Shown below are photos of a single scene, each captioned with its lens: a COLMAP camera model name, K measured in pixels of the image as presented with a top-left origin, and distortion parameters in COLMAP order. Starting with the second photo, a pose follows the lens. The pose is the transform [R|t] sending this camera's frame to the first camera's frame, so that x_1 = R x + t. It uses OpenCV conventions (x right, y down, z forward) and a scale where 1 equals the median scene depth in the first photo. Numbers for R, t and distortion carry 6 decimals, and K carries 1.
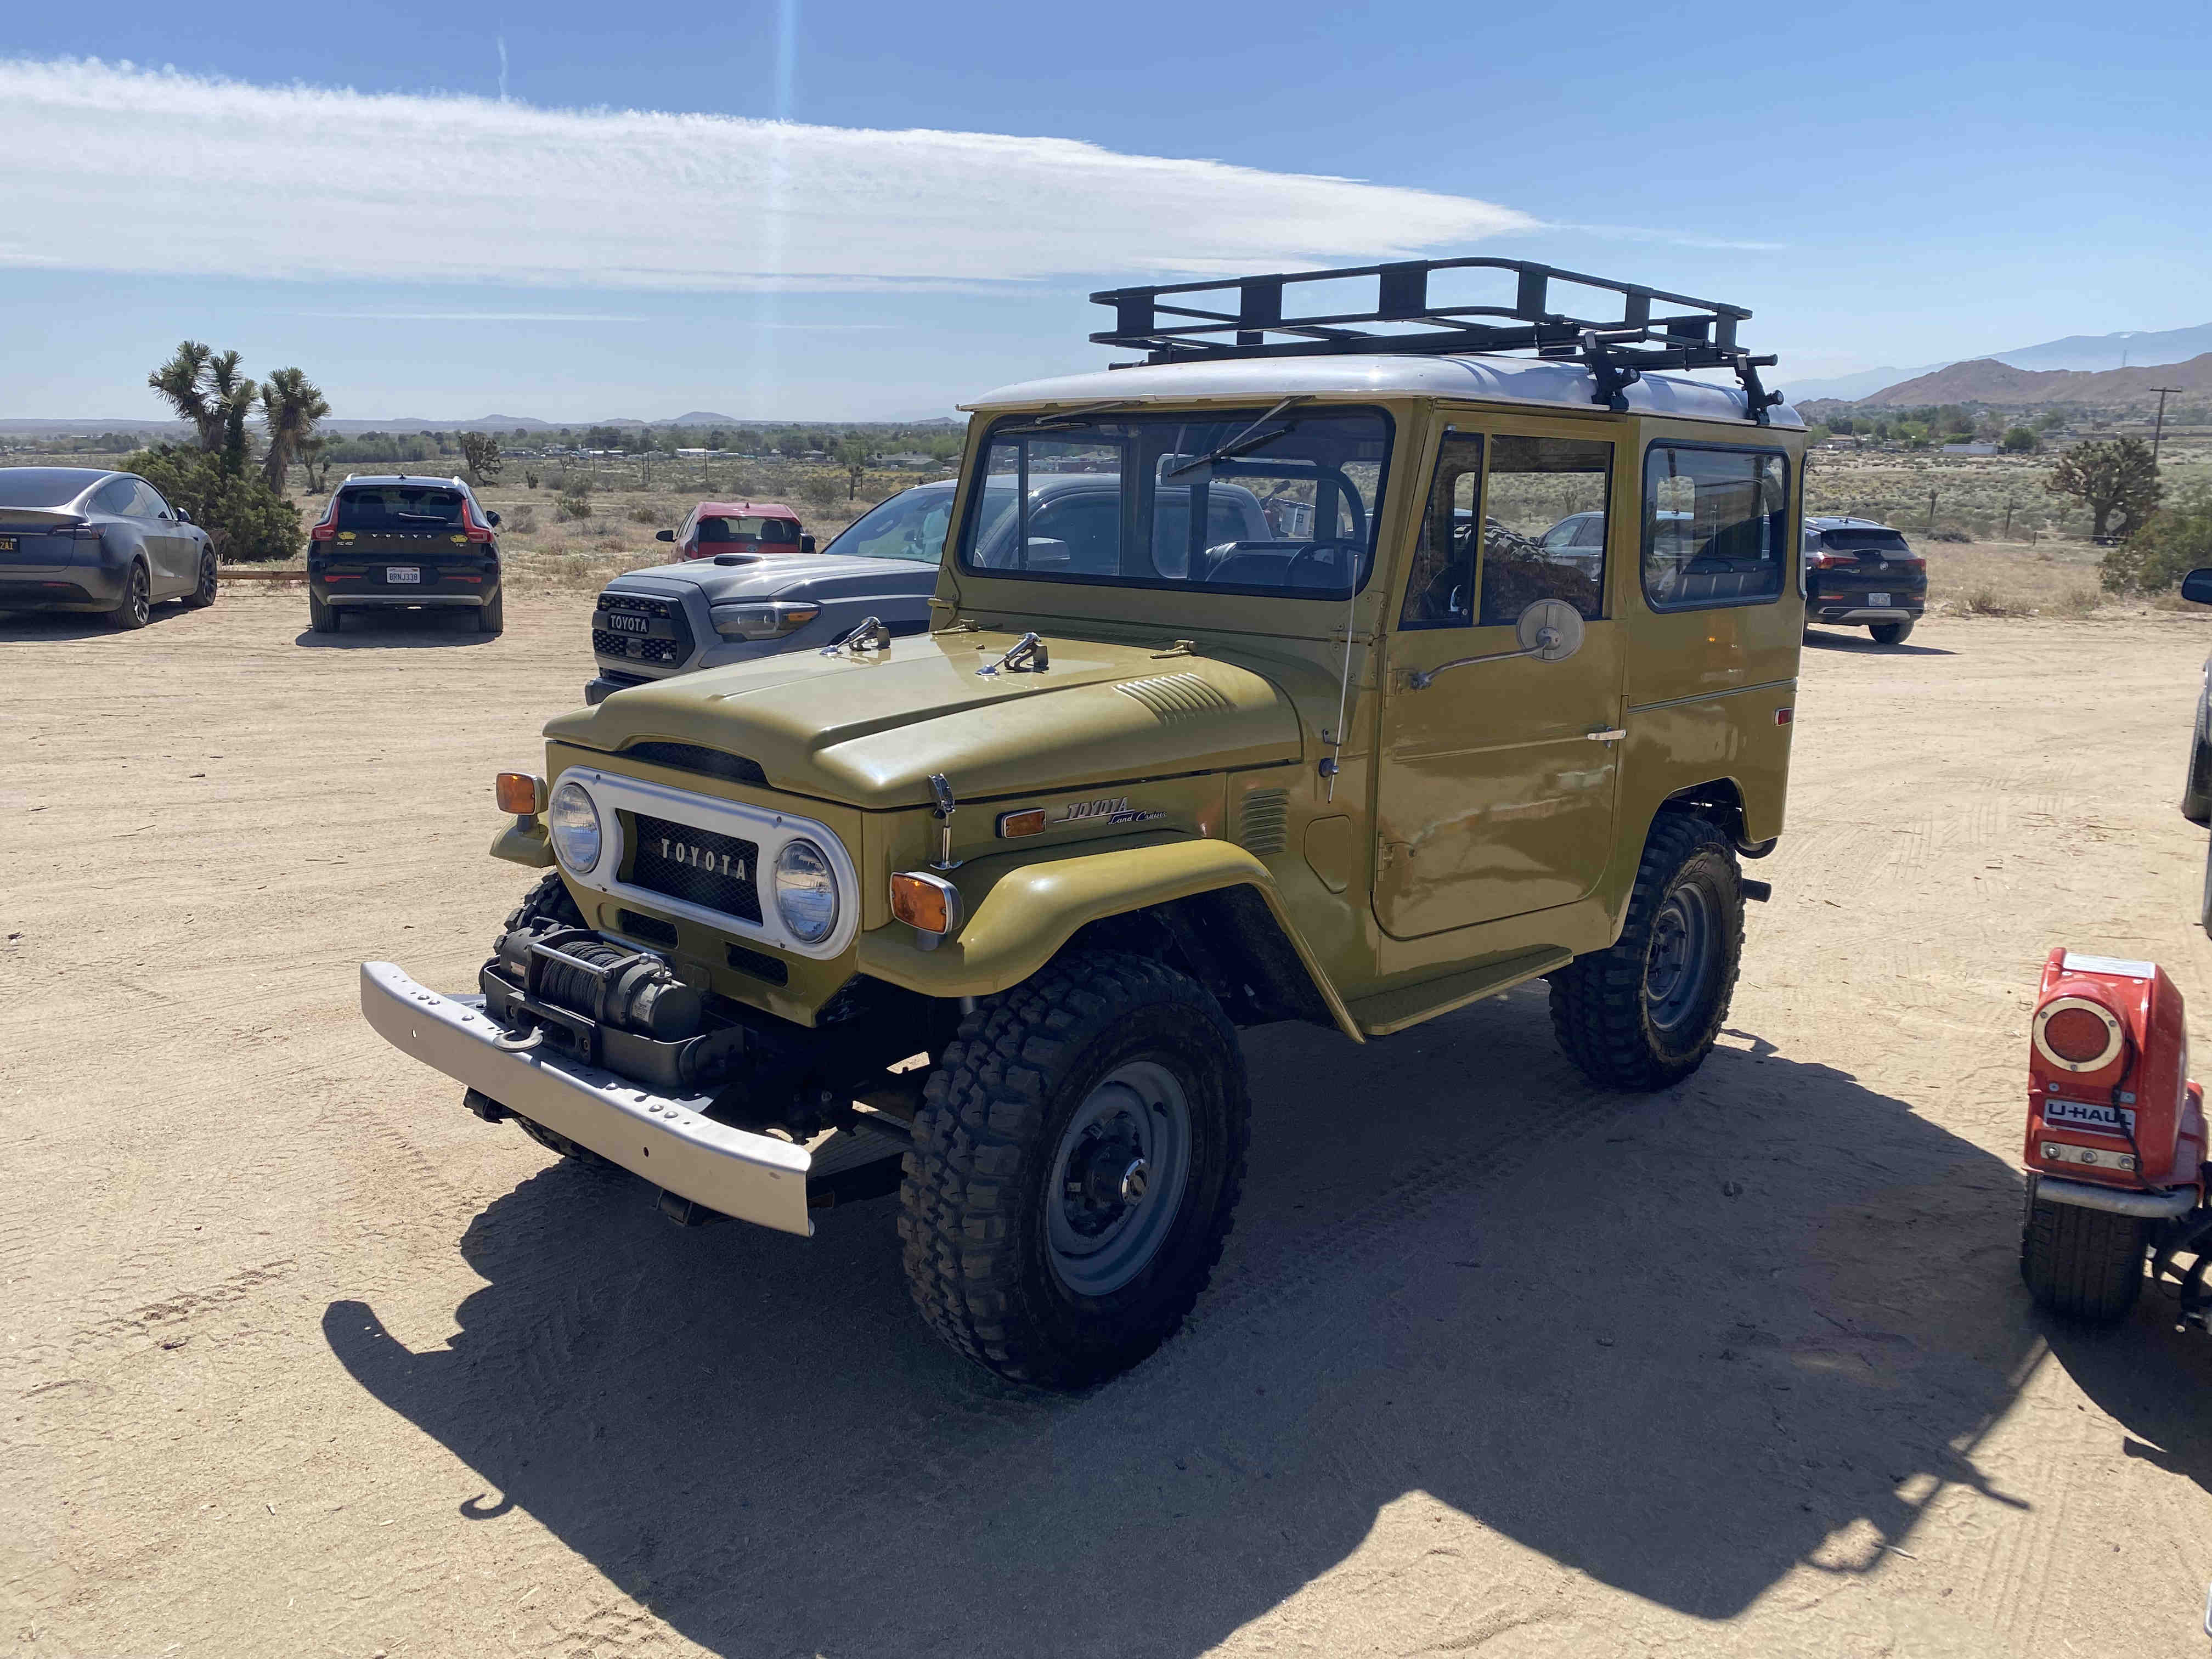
lens RADIAL K [[1697.1, 0, 1105.5], [0, 1697.1, 813.6], [0, 0, 1]] dist [-0.004801, -0.021223]
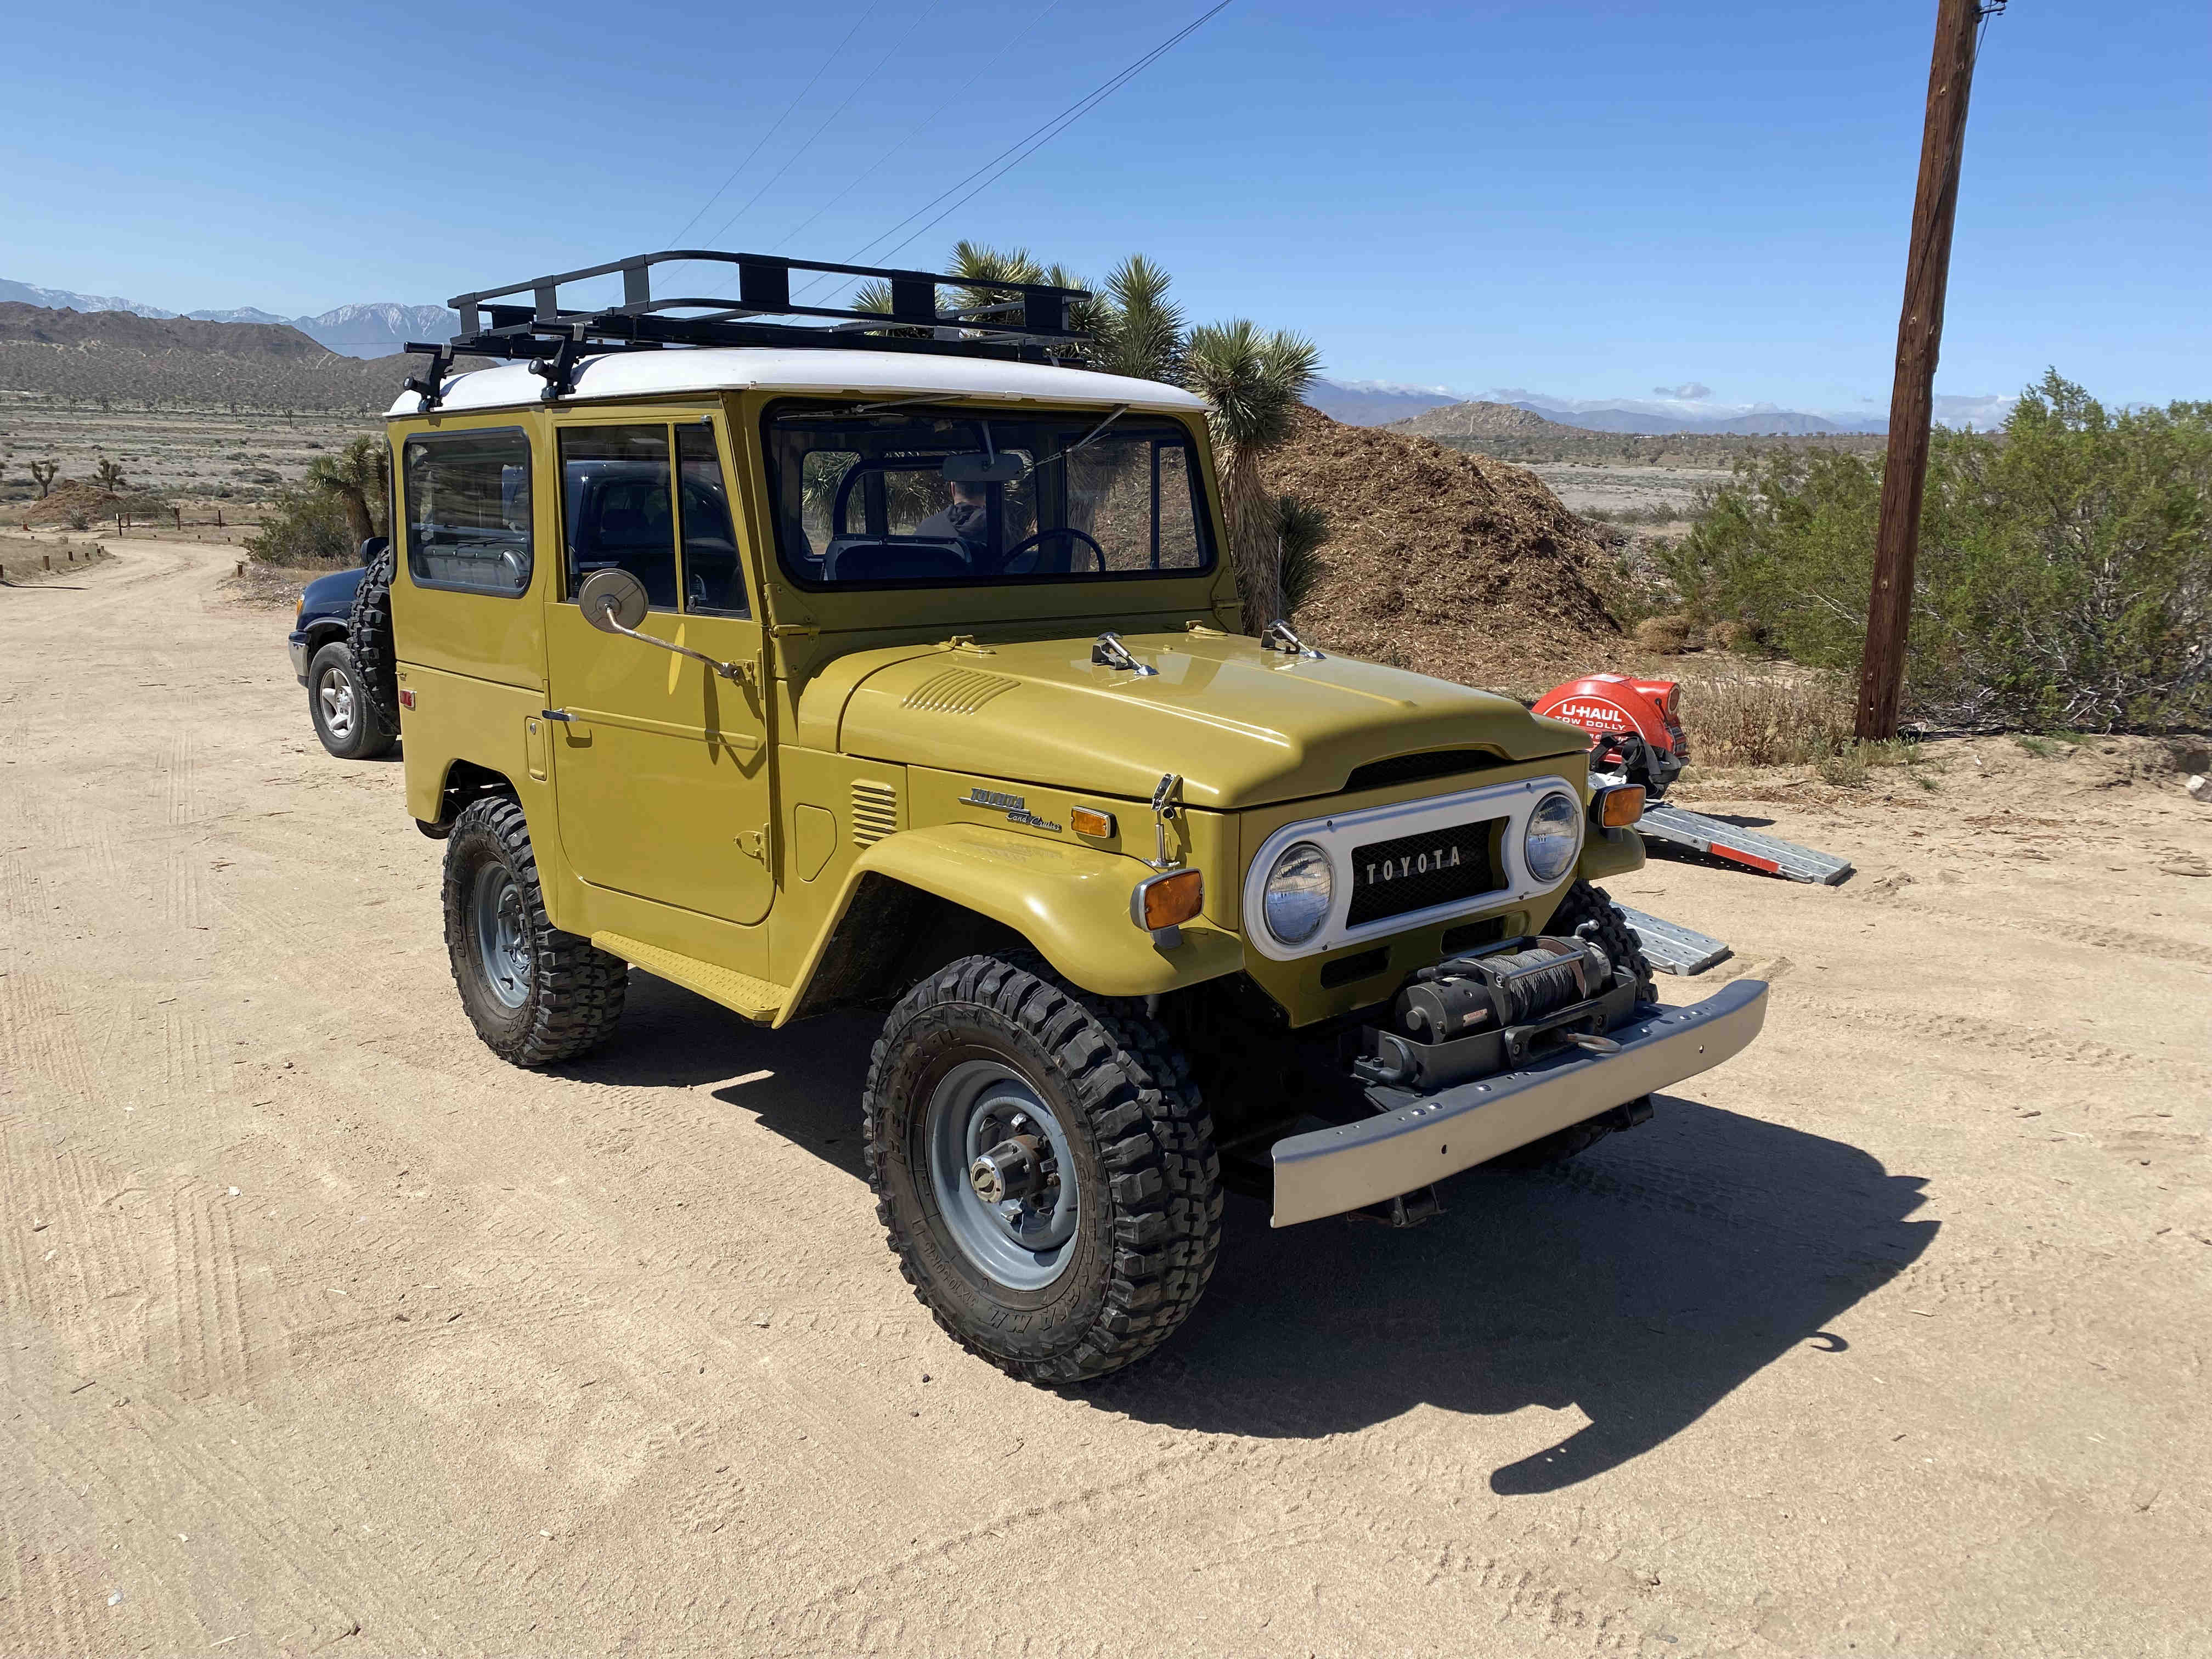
lens RADIAL K [[1661.9, 0, 1108.1], [0, 1661.9, 852.0], [0, 0, 1]] dist [0.008272, -0.012471]
pose [[0.100551, -0.223633, 0.969473, -1.200449], [0.180470, 0.962347, 0.203271, -0.212218], [-0.978427, 0.154522, 0.137124, 1.032296]]
